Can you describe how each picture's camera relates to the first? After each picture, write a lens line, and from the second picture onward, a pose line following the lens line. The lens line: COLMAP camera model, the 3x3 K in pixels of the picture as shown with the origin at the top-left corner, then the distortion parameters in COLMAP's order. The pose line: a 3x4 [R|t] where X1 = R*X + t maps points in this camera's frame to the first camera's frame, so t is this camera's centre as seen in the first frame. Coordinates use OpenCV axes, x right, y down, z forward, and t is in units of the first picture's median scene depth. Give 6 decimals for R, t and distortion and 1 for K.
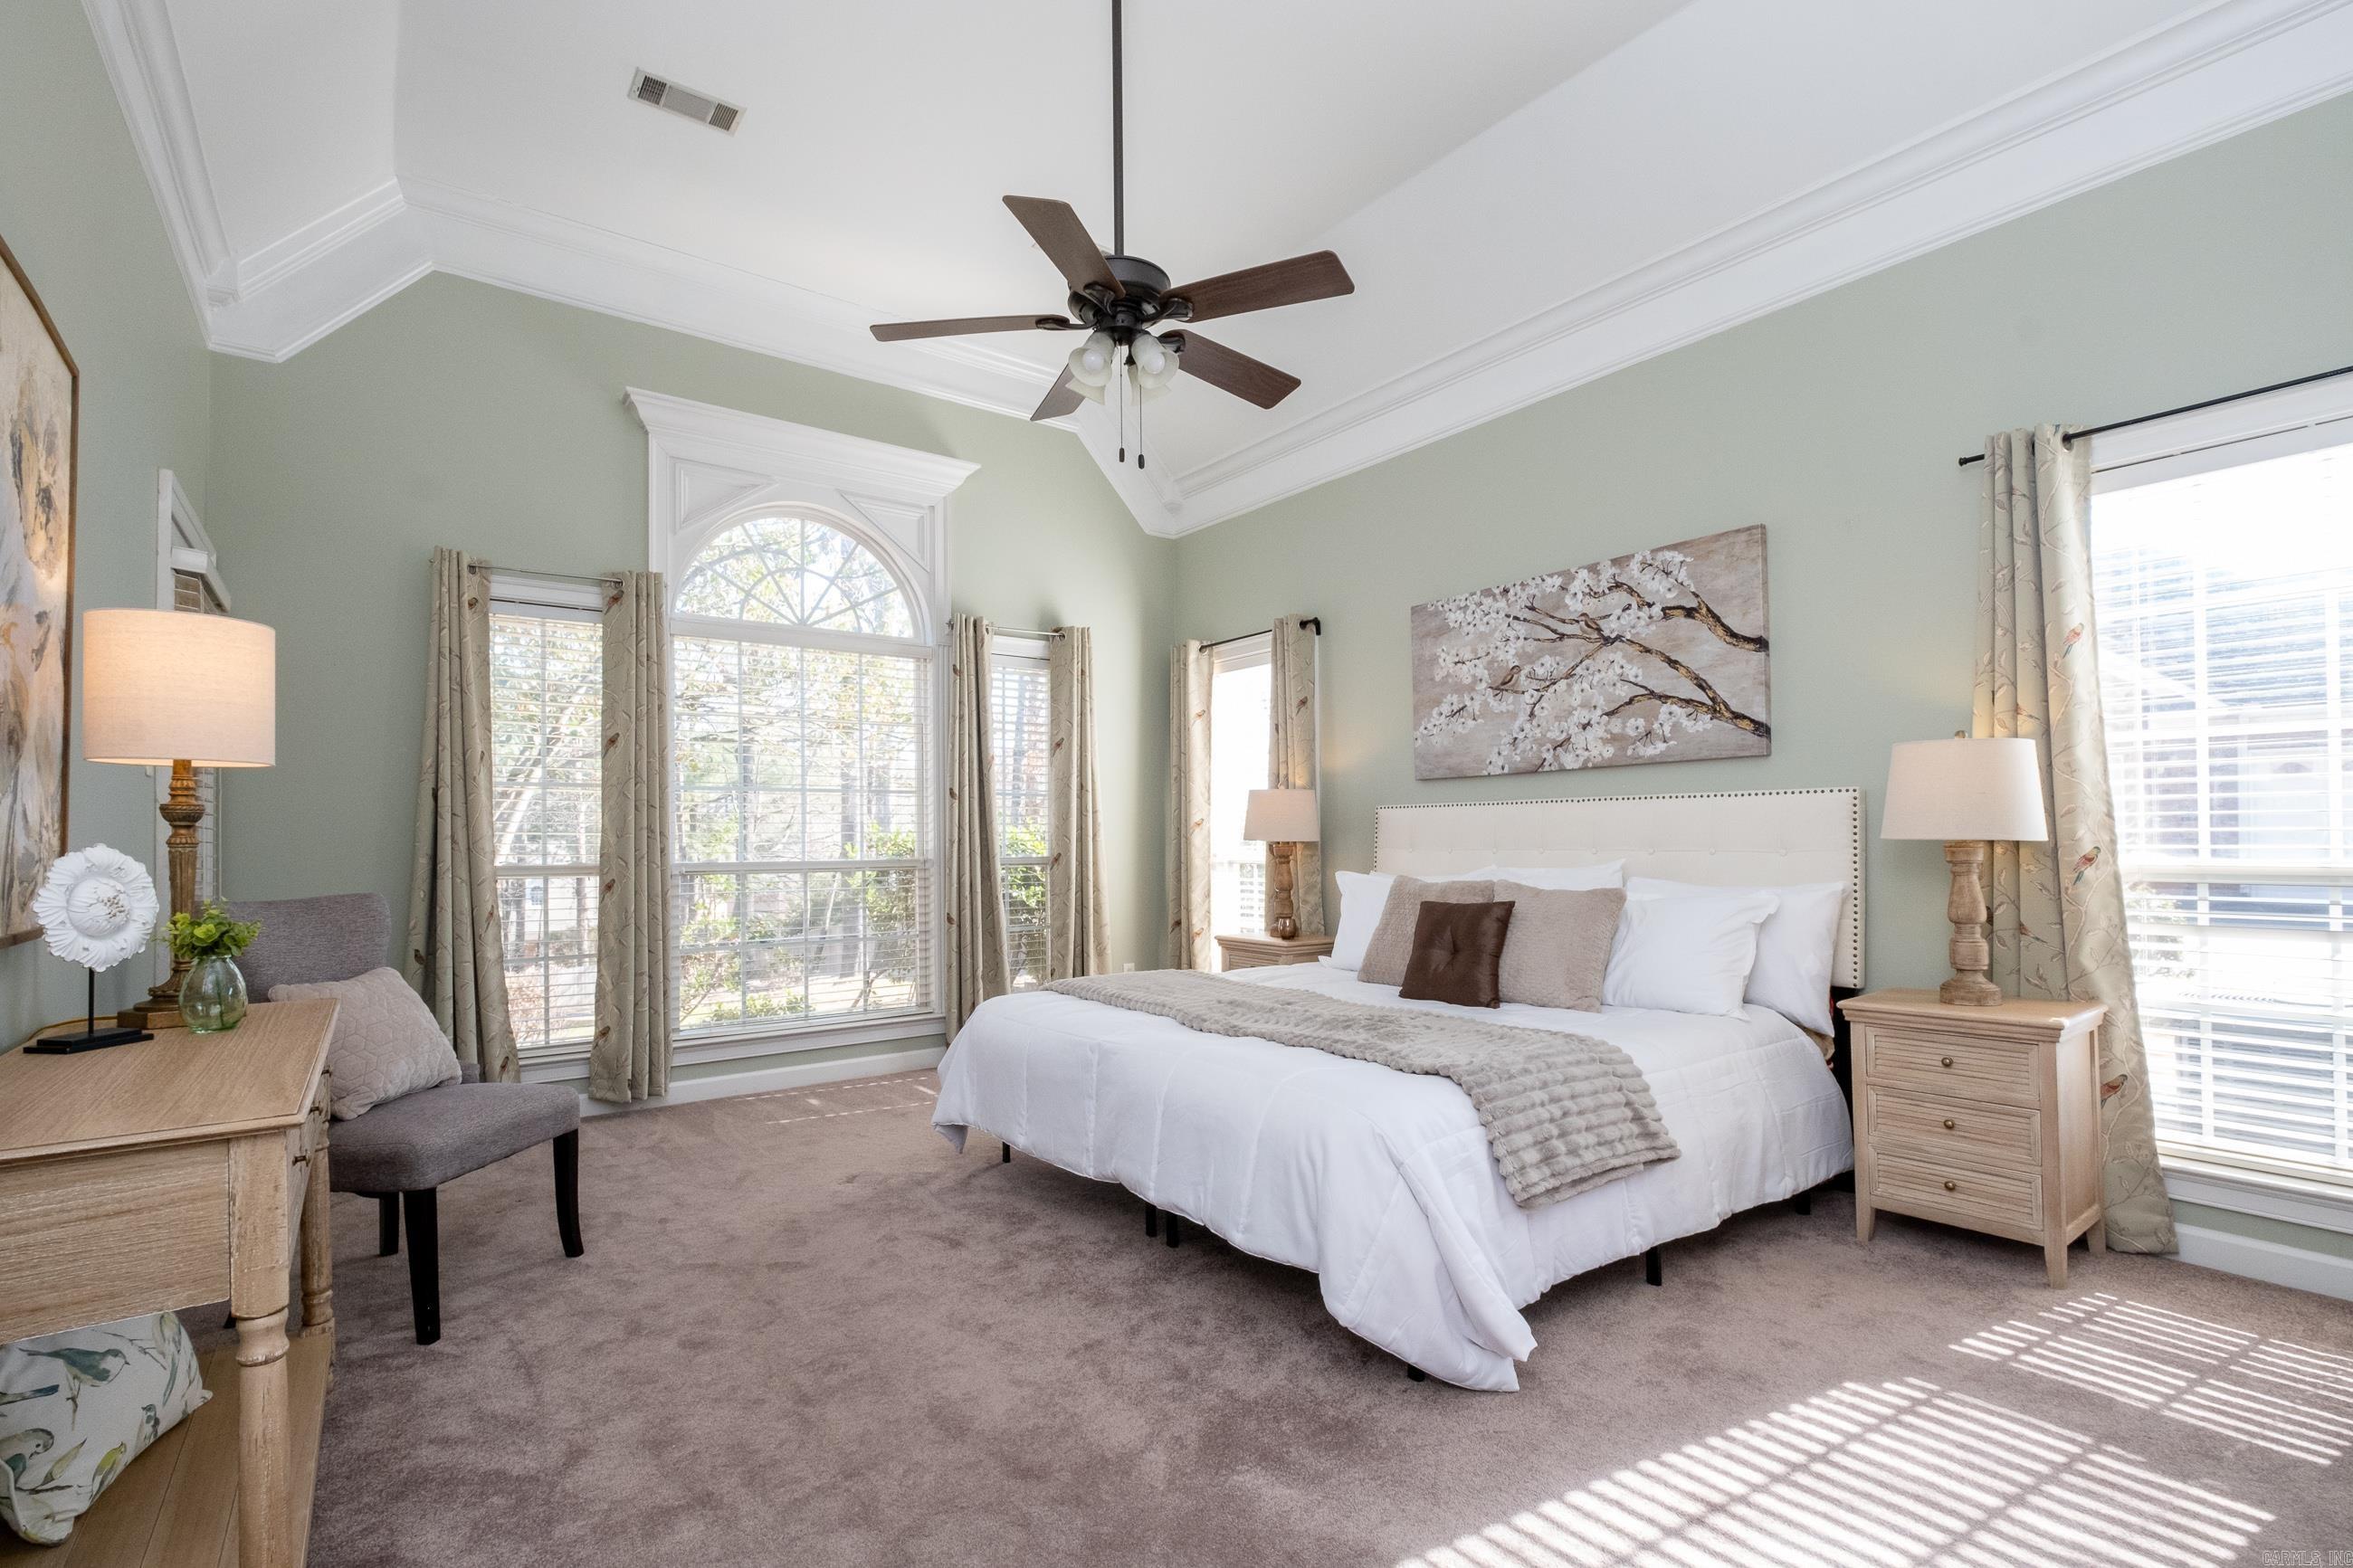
lens RADIAL K [[1085.8, 0, 1177.6], [0, 1085.8, 802.6], [0, 0, 1]] dist [-0.001531, -0.000014]
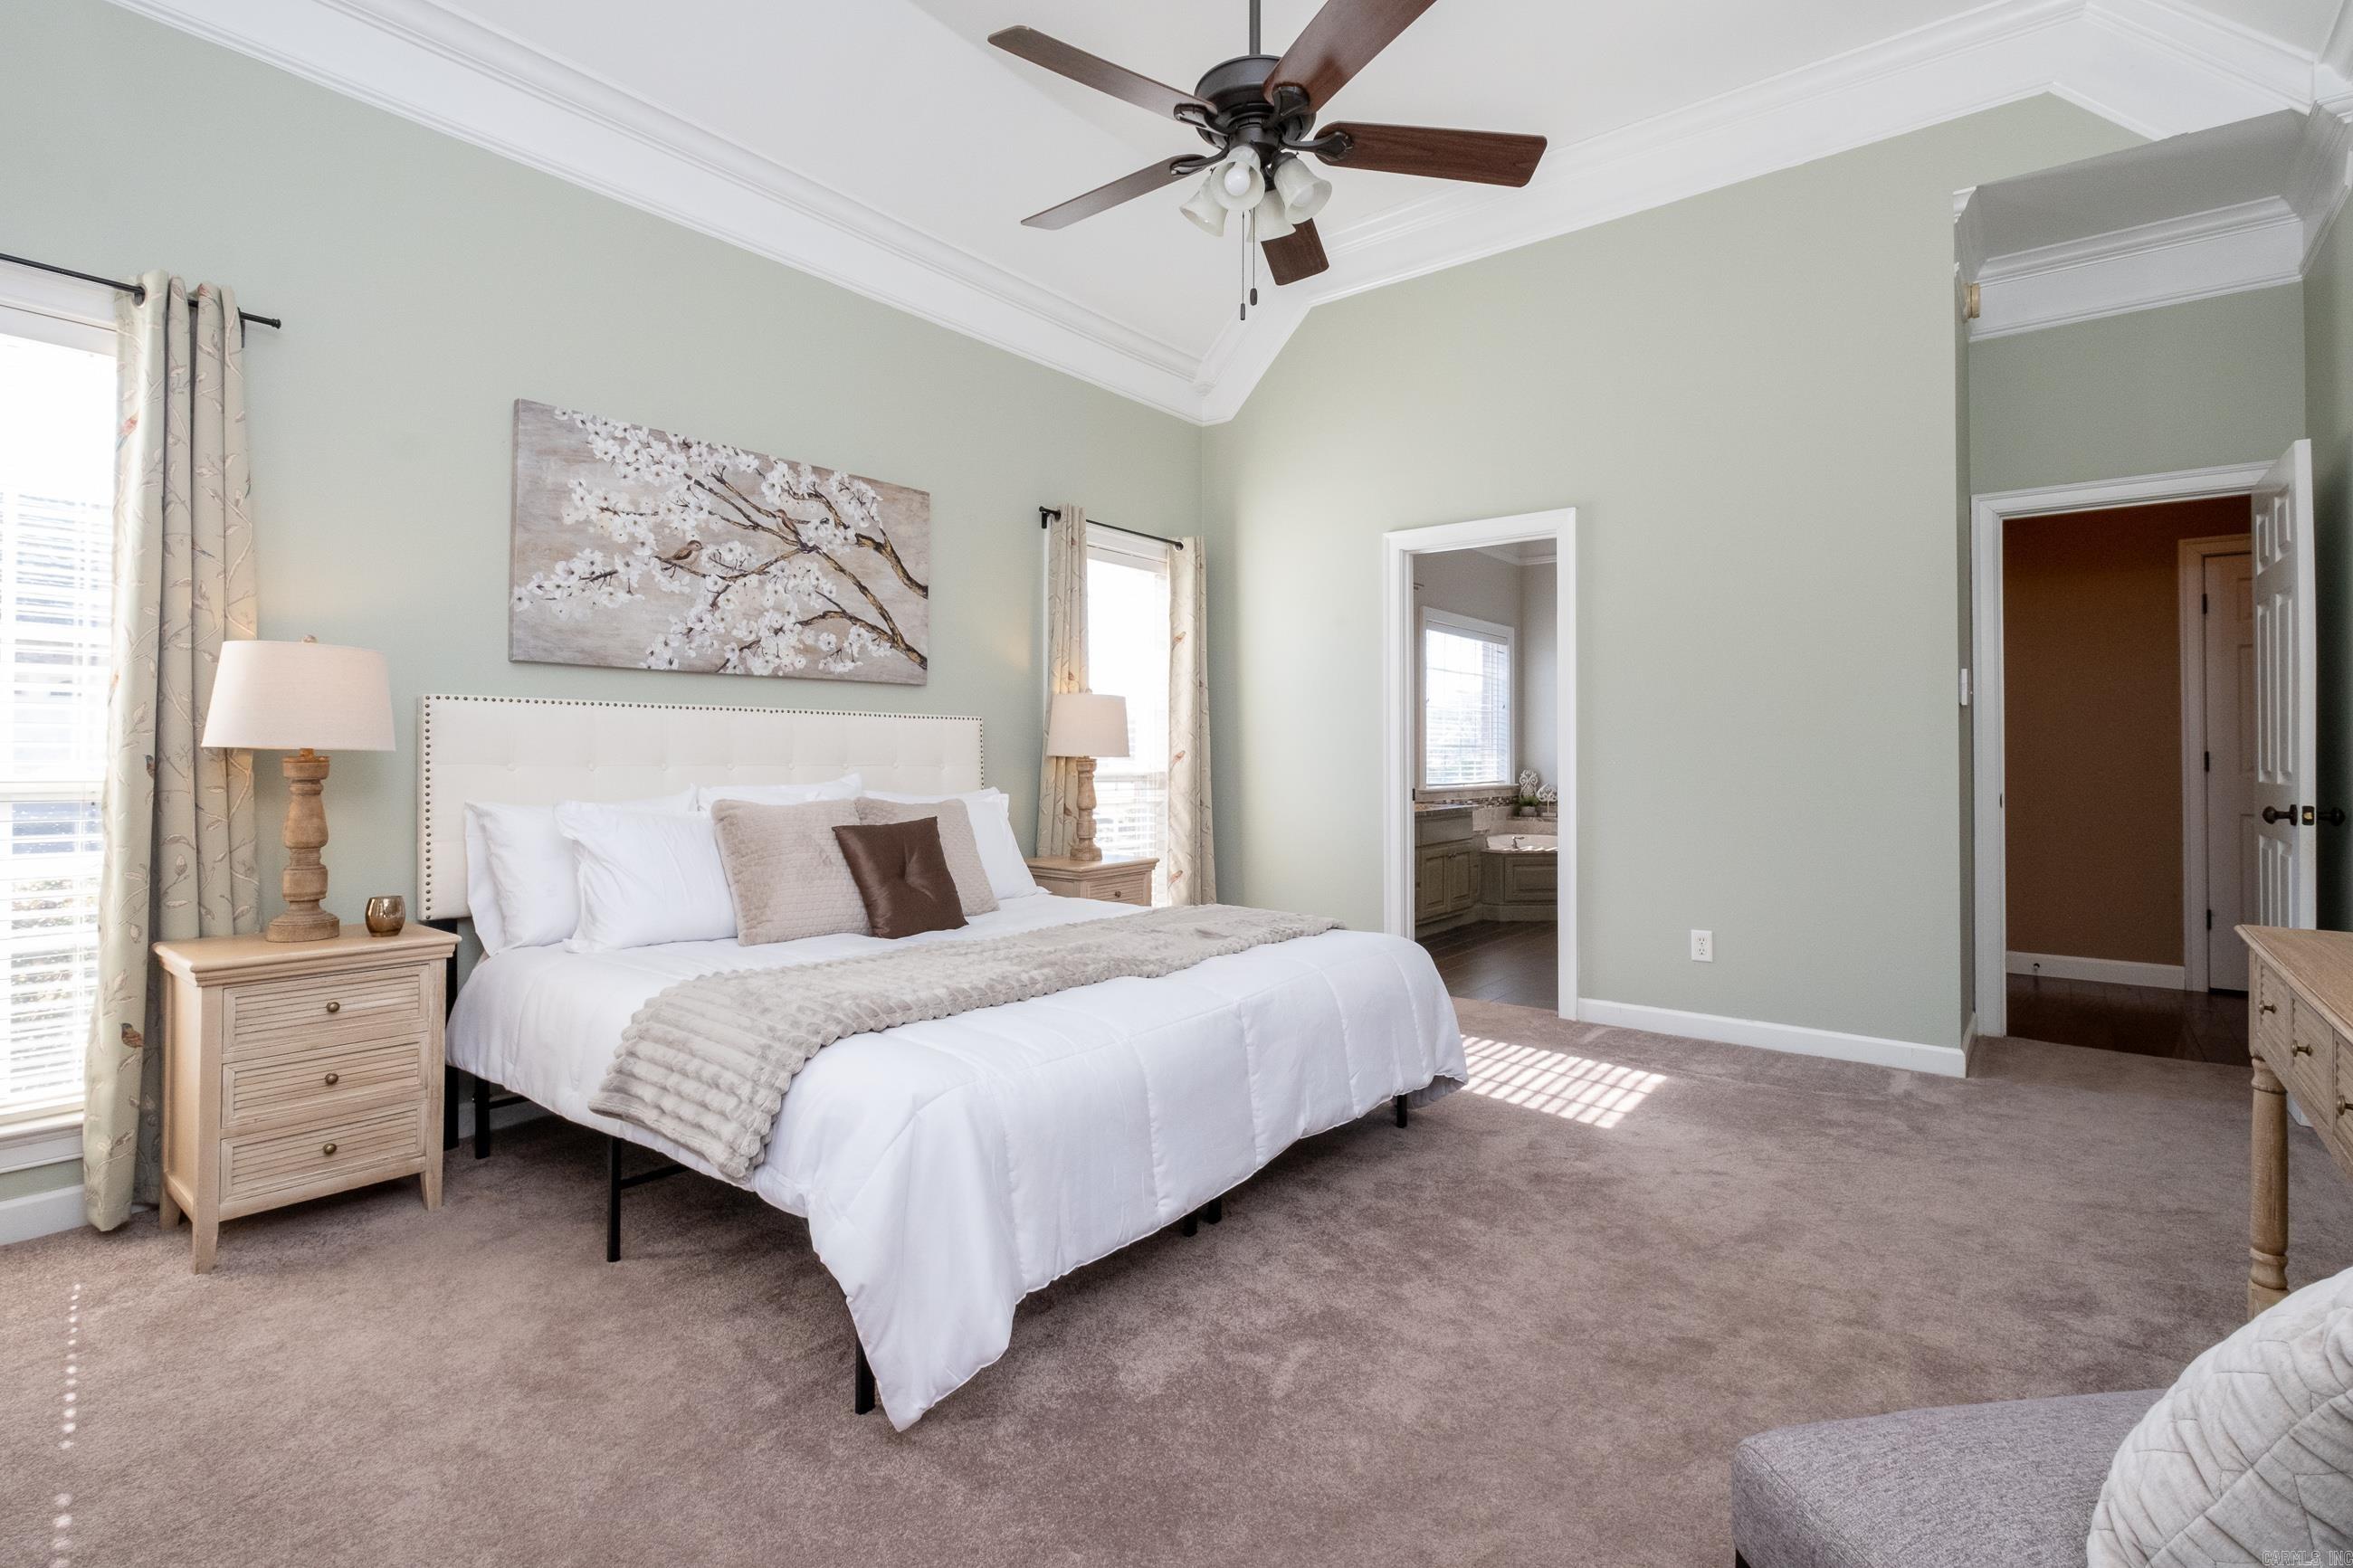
lens RADIAL K [[1129.1, 0, 1180.5], [0, 1129.1, 728.9], [0, 0, 1]] dist [-0.000771, 0.000010]
pose [[-0.269793, 0.028801, 0.962487, -0.636658], [-0.037510, 0.998480, -0.040392, 0.038546], [-0.962187, -0.047000, -0.268303, 0.914819]]
